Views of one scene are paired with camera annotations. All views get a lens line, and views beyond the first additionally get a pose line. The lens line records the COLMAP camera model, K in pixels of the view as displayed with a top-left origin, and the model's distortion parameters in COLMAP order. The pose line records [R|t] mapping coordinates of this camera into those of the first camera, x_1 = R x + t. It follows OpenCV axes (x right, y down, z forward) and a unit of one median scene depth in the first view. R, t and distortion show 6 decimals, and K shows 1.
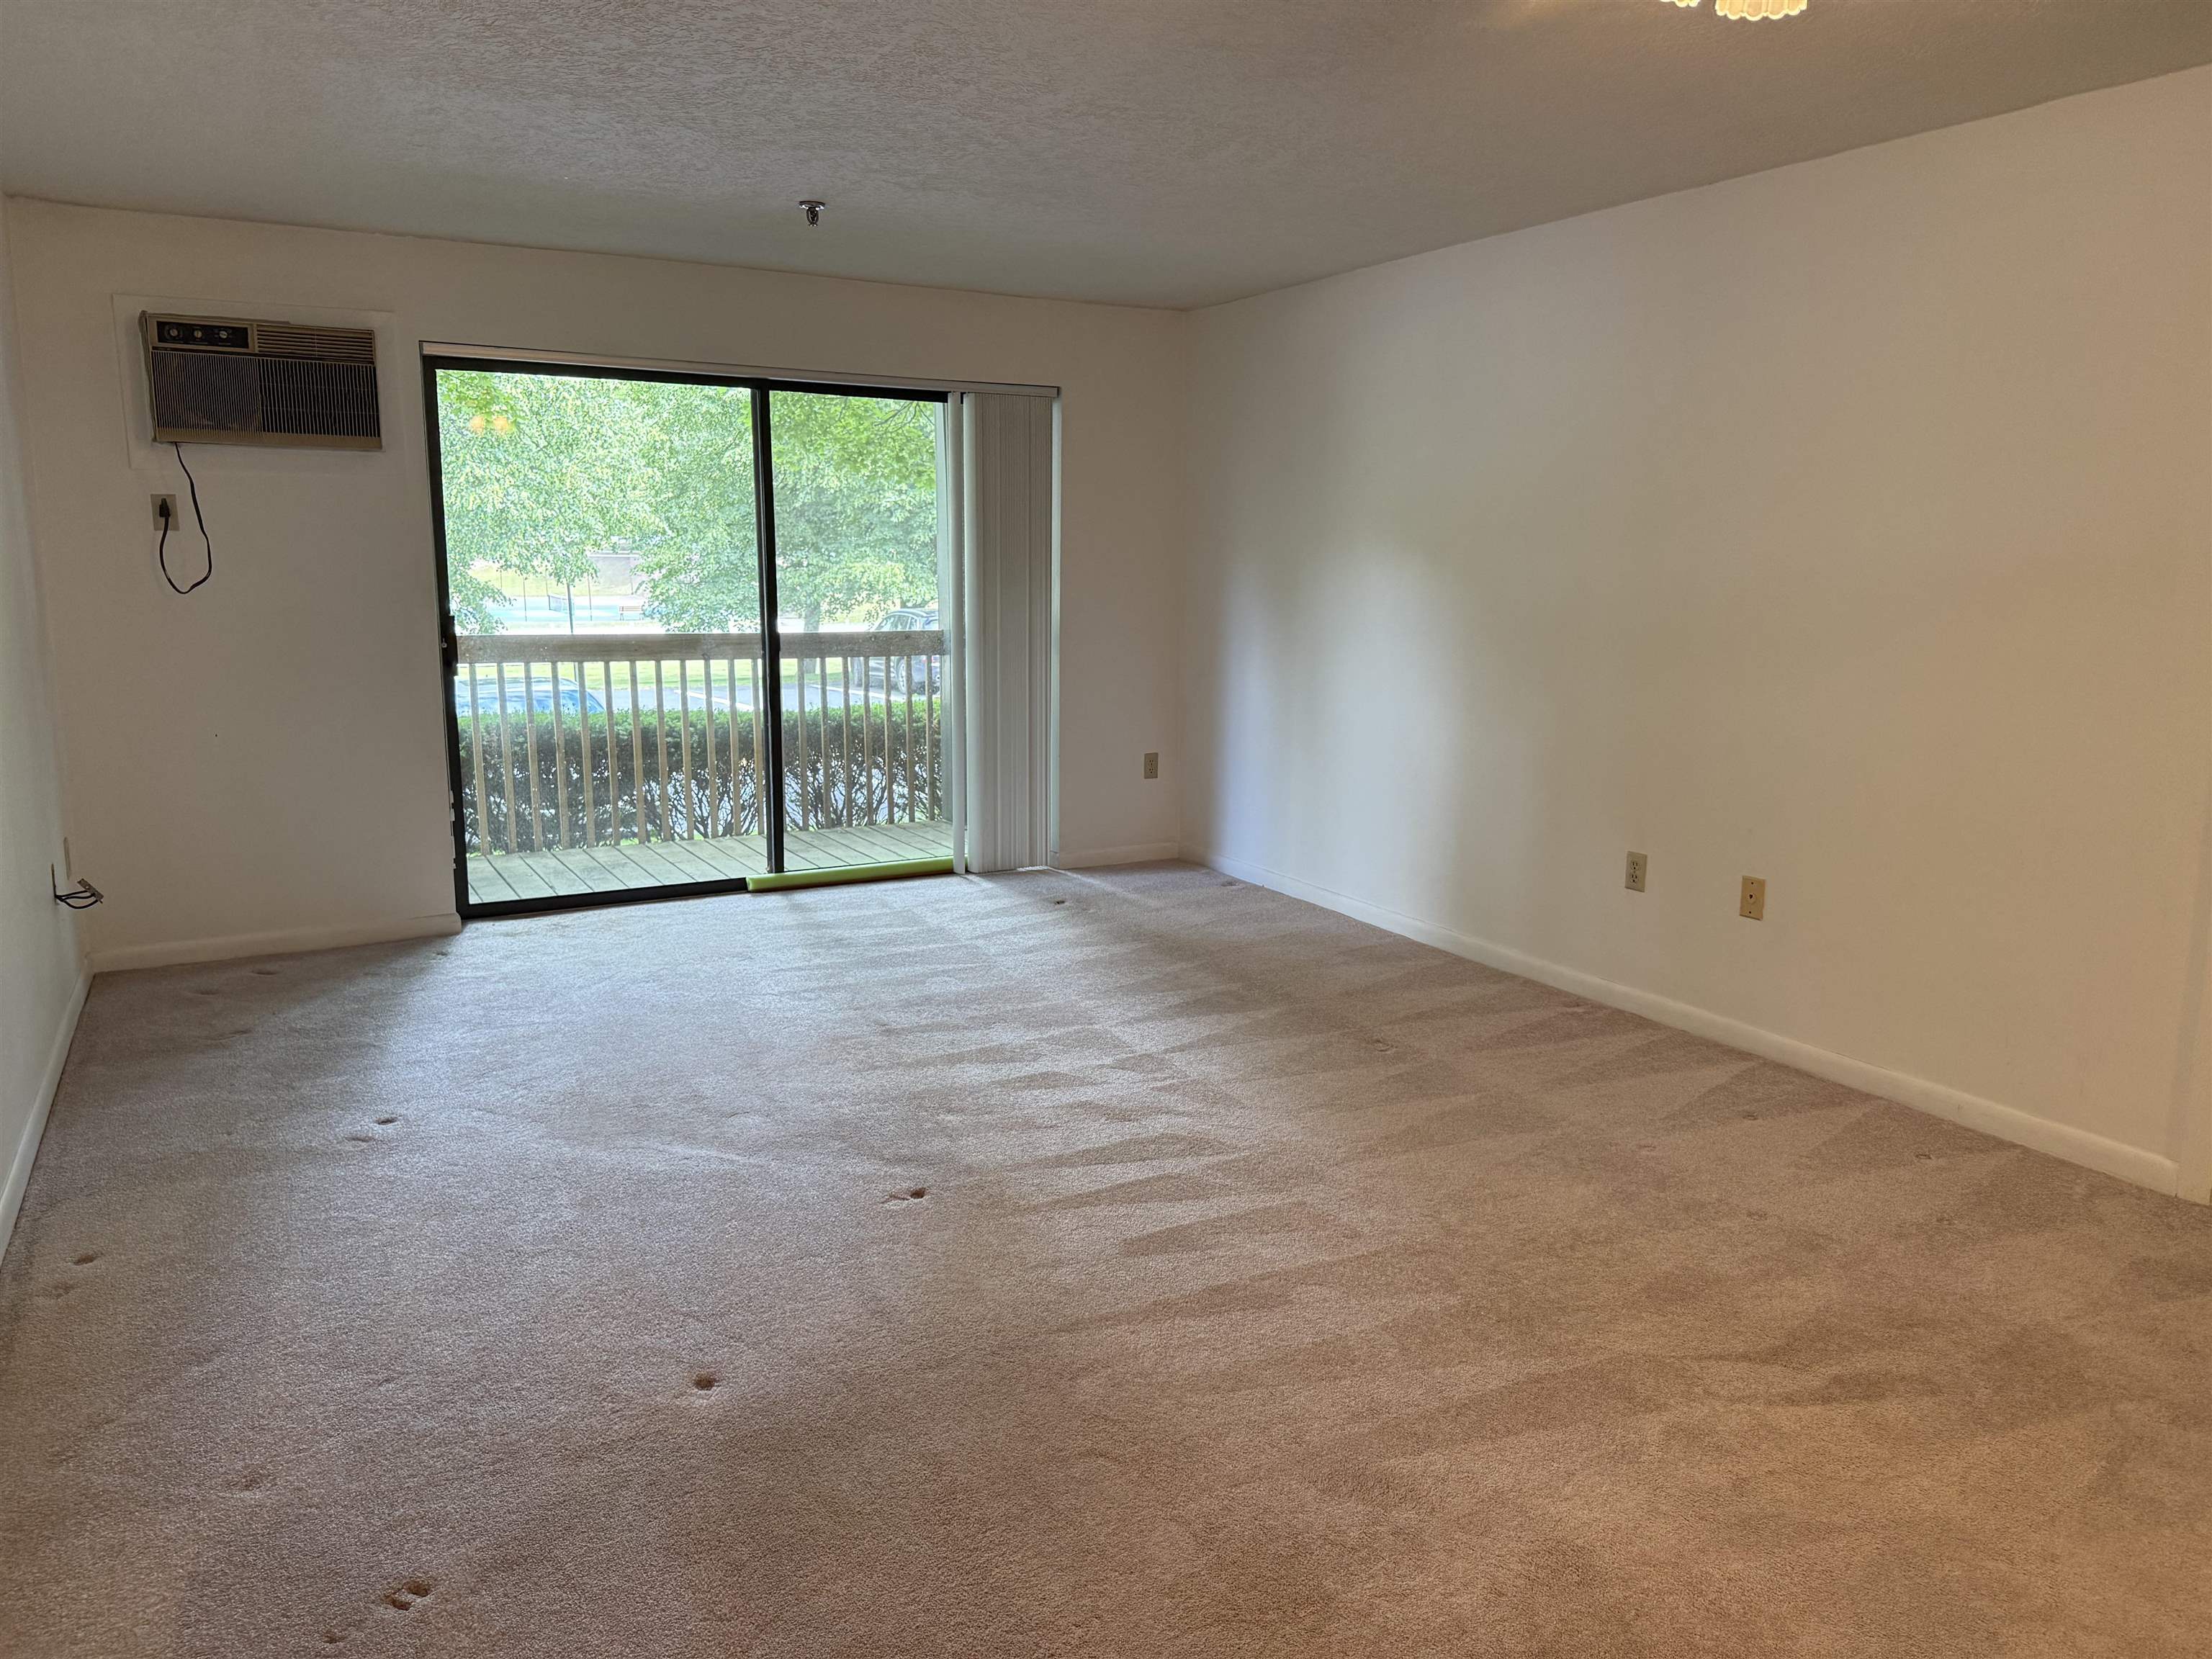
lens RADIAL K [[1581.1, 0, 1123.2], [0, 1581.1, 808.8], [0, 0, 1]] dist [0.019276, -0.028088]
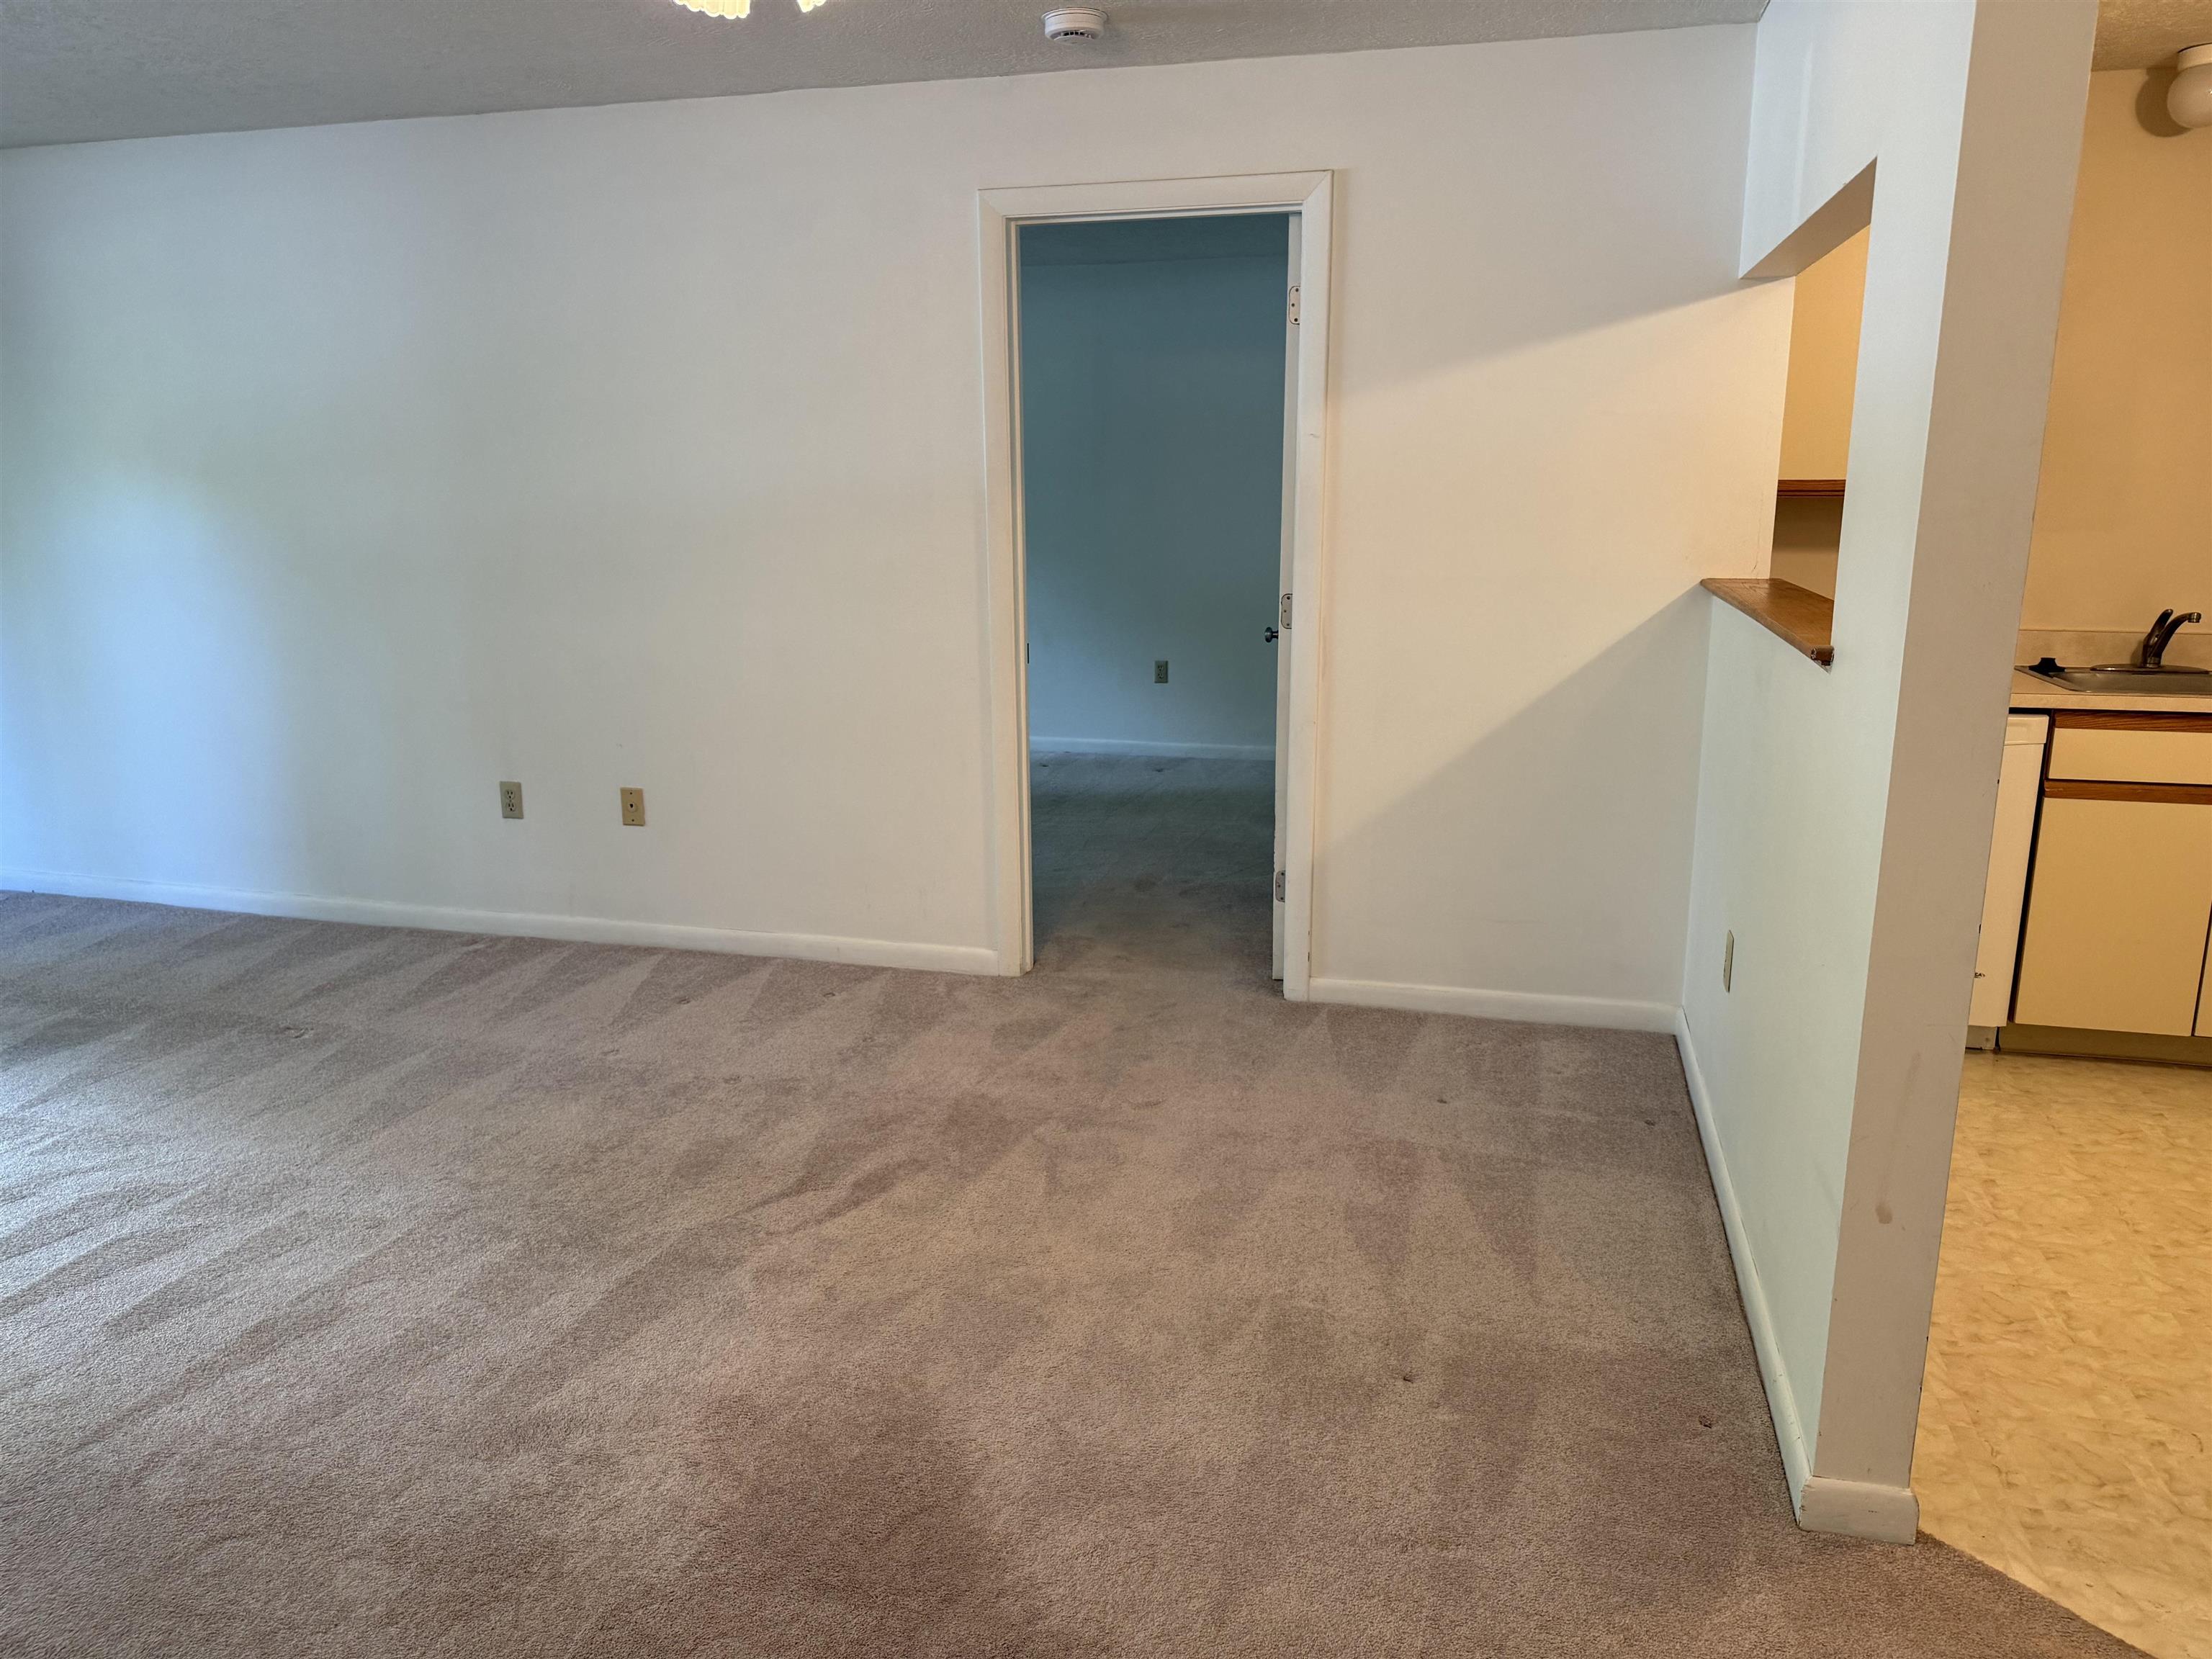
lens RADIAL K [[1581.1, 0, 1104.9], [0, 1581.1, 827.3], [0, 0, 1]] dist [0.019276, -0.028088]
pose [[0.693590, -0.177223, 0.698229, -0.181066], [0.131163, 0.984132, 0.119499, -0.022019], [-0.708328, 0.008698, 0.705830, 0.016538]]
